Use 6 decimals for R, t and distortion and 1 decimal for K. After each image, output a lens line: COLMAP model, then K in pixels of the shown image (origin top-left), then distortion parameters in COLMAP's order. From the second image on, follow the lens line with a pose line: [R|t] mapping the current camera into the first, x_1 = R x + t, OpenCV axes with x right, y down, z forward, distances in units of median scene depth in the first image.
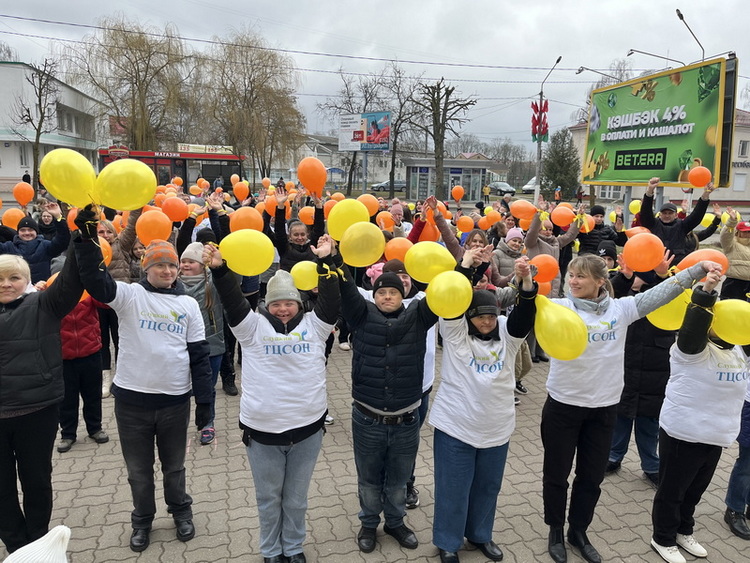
lens RADIAL K [[554.9, 0, 380.7], [0, 554.9, 269.5], [0, 0, 1]] dist [0.068176, -0.097553]
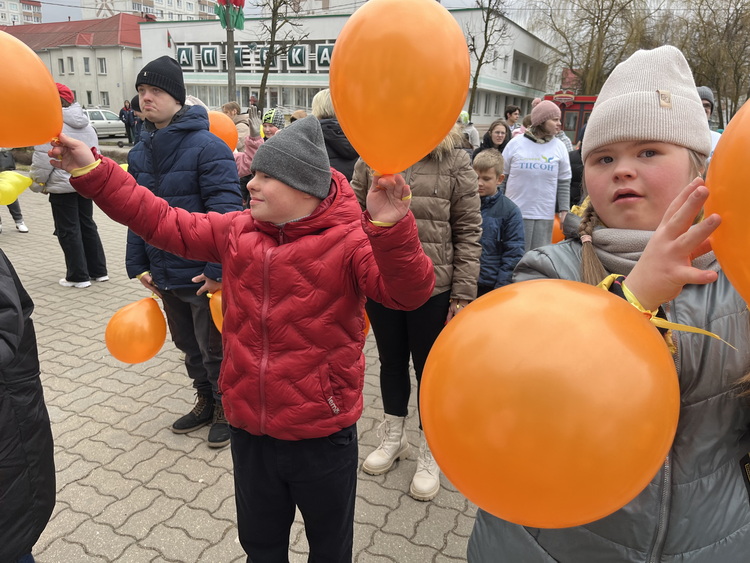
lens RADIAL K [[554.9, 0, 372.8], [0, 554.9, 278.6], [0, 0, 1]] dist [0.068176, -0.097553]
pose [[0.731776, 0.192622, -0.653759, -0.024850], [-0.134208, 0.981175, 0.138867, 0.000145], [0.668201, -0.013880, 0.743851, 0.071807]]
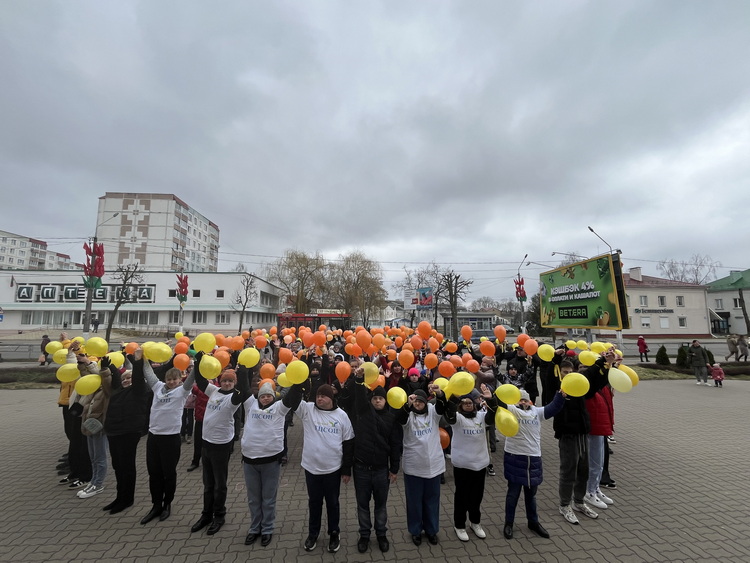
lens RADIAL K [[325.5, 0, 375.3], [0, 325.5, 283.9], [0, 0, 1]] dist [-0.010210, 0.000940]
pose [[0.982947, -0.043667, -0.178628, 0.027193], [-0.008483, 0.959595, -0.281255, -0.000678], [0.183692, 0.277974, 0.942861, -0.017827]]
